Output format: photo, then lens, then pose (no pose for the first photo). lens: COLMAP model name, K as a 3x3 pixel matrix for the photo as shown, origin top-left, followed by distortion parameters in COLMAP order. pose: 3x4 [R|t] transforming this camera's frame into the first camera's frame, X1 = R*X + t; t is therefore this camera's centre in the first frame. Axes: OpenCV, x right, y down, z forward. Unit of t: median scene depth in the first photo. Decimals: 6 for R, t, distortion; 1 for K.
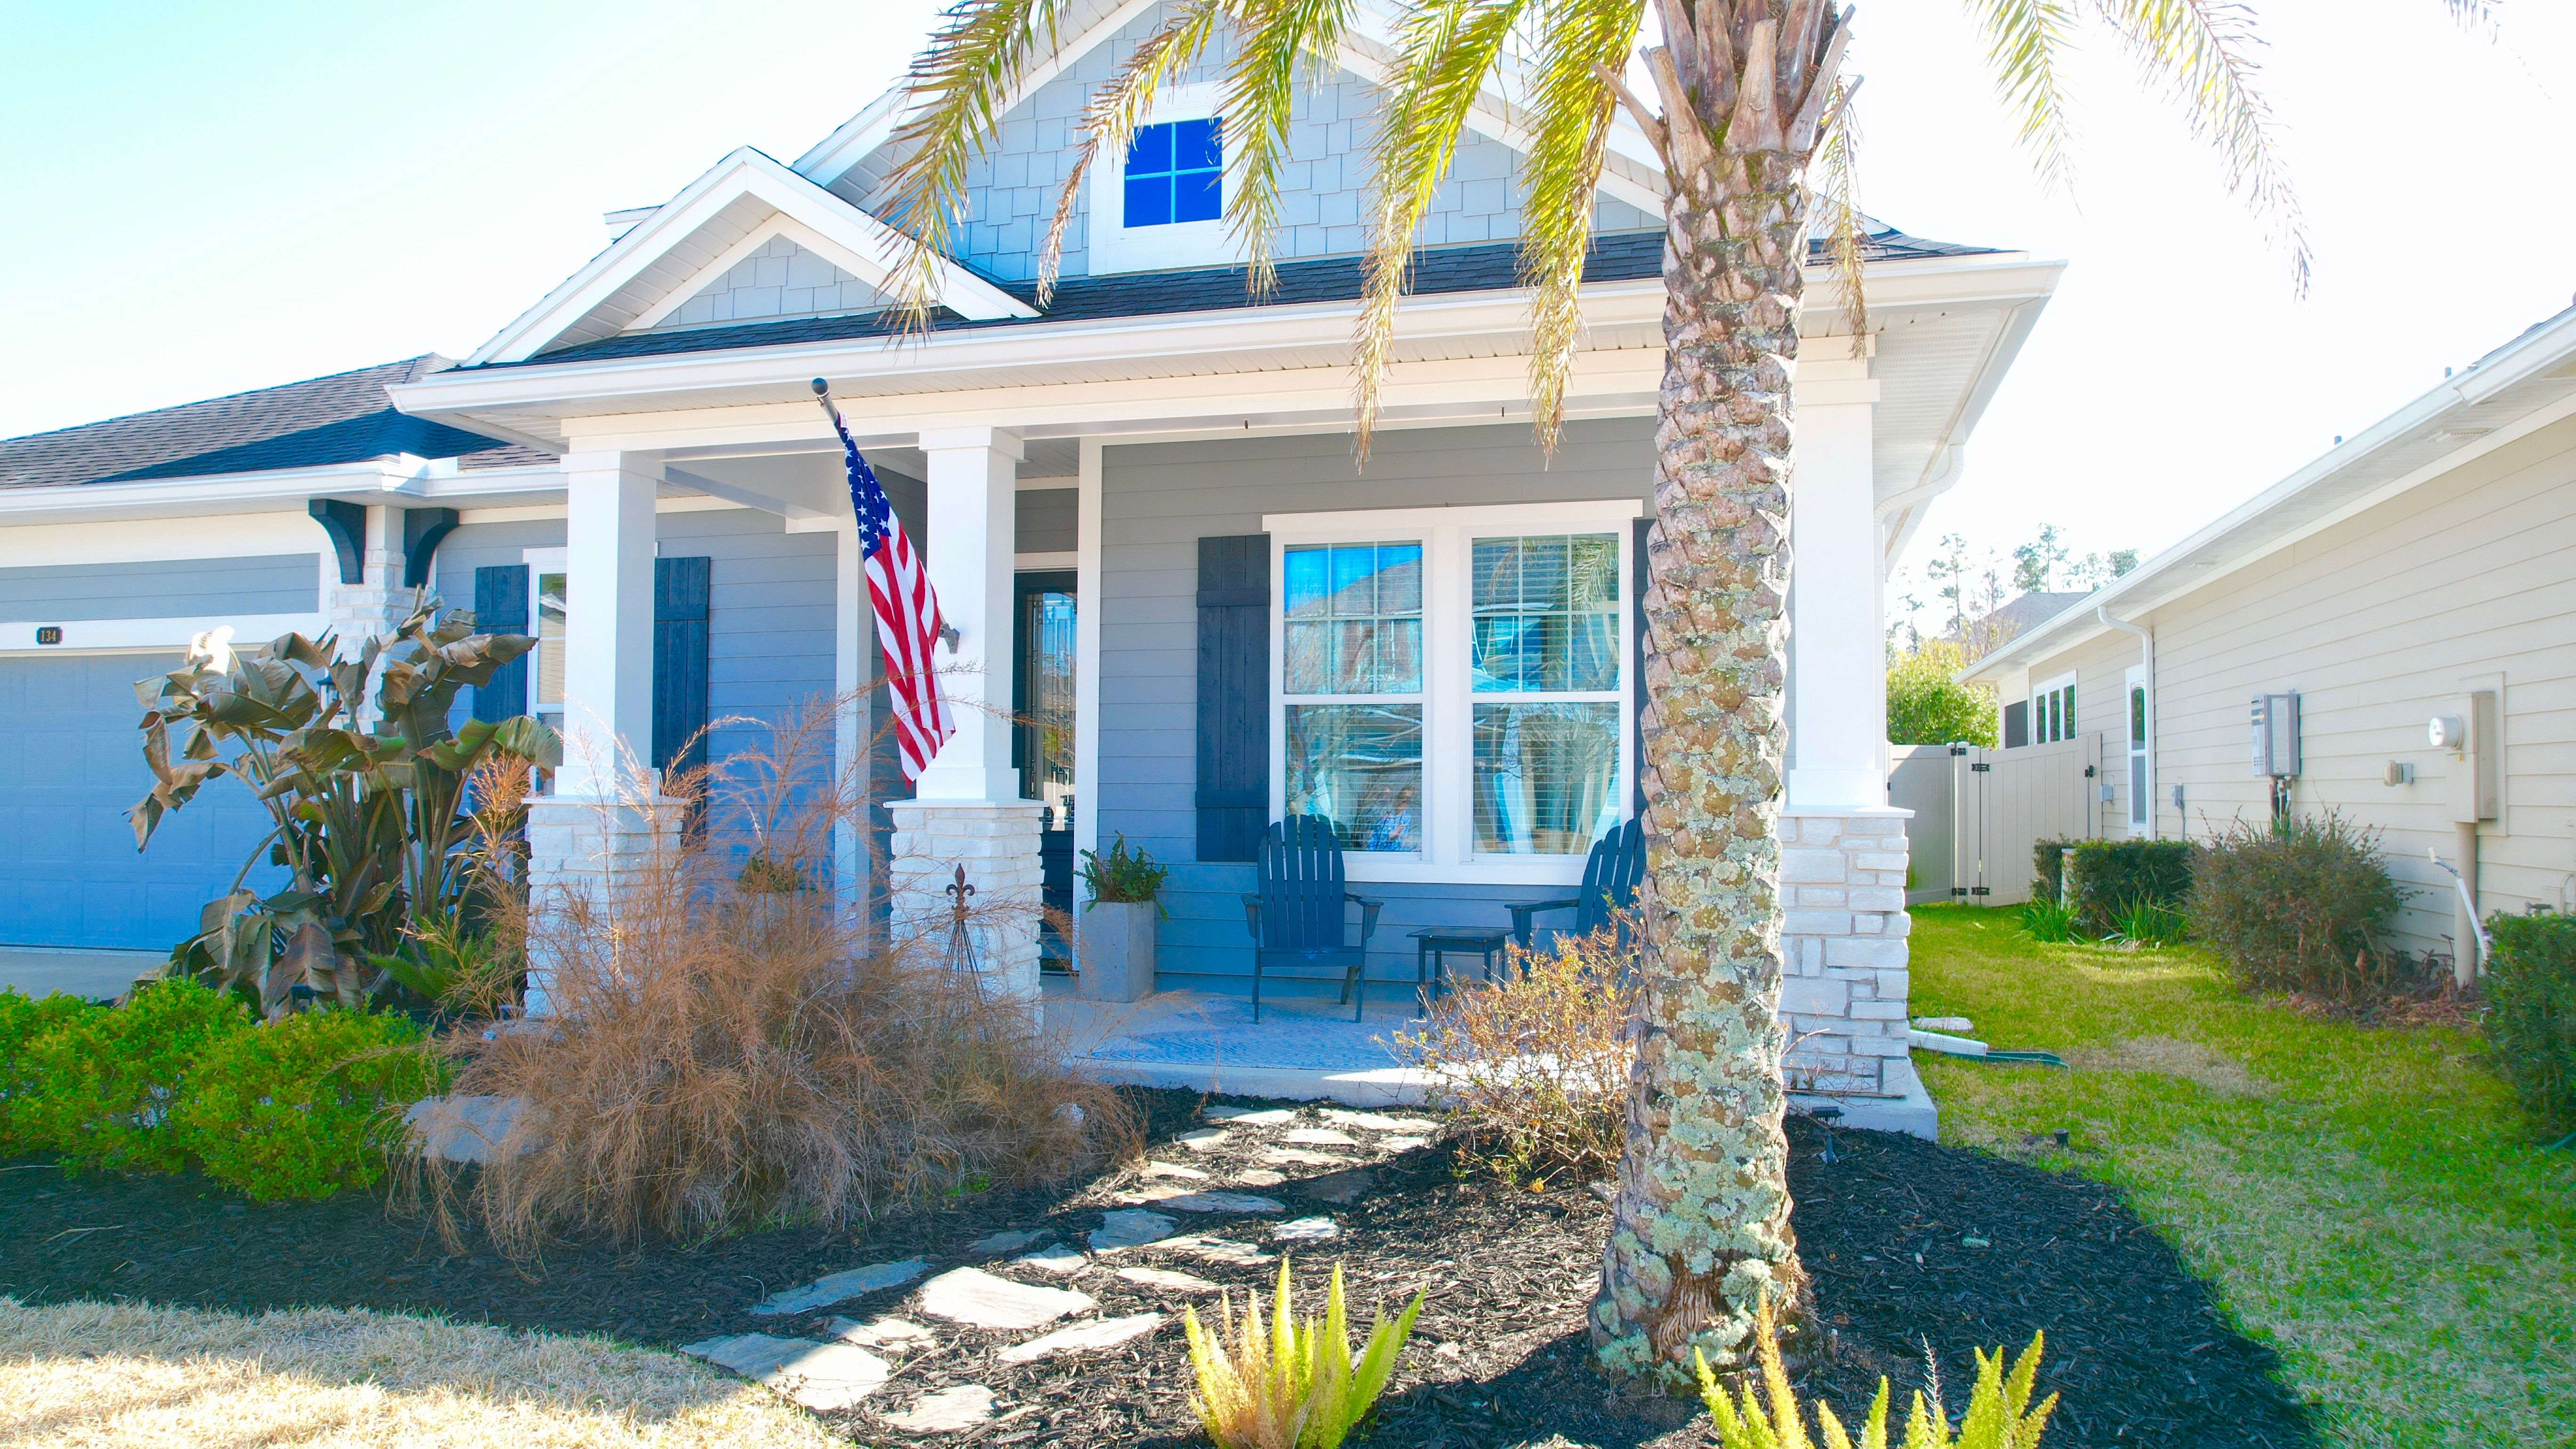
lens RADIAL K [[1646.1, 0, 1304.8], [0, 1646.1, 729.2], [0, 0, 1]] dist [-0.078093, 0.070200]
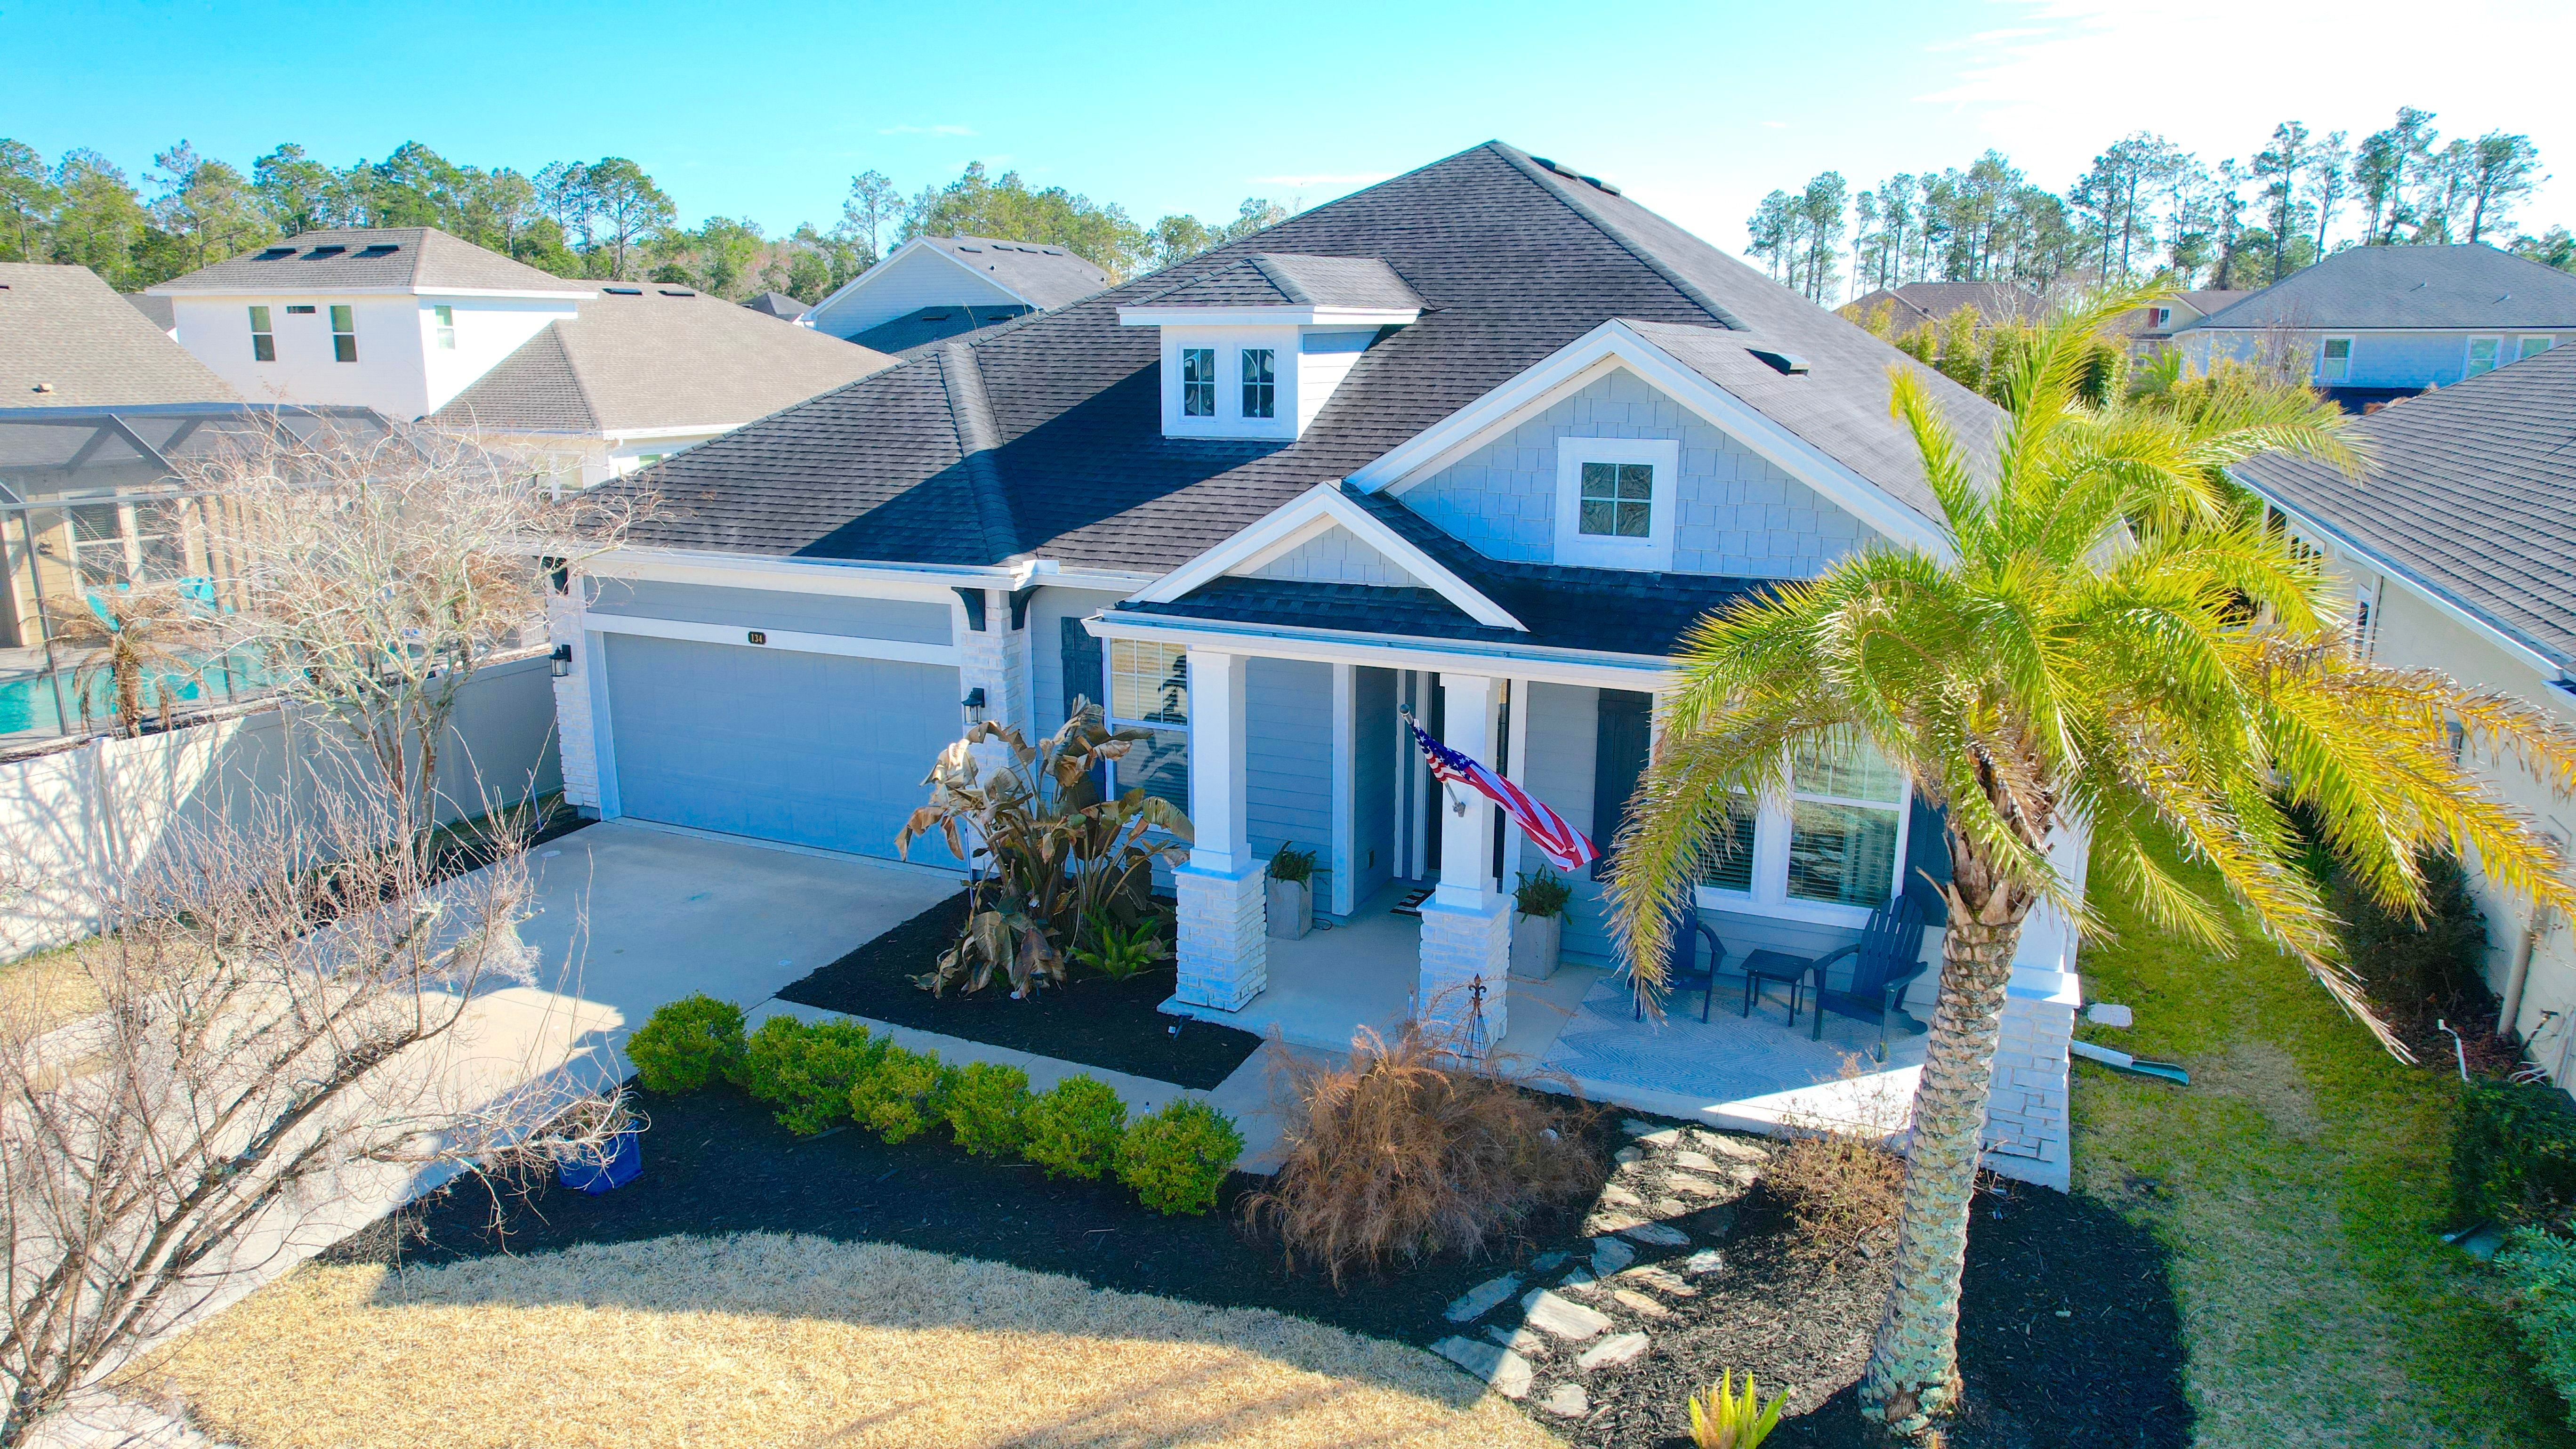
lens RADIAL K [[1646.1, 0, 1304.8], [0, 1646.1, 729.2], [0, 0, 1]] dist [-0.078093, 0.070200]
pose [[0.989359, 0.035066, -0.141207, -0.219006], [0.003050, 0.965311, 0.261083, -0.811110], [0.145464, -0.258736, 0.954932, -0.742863]]
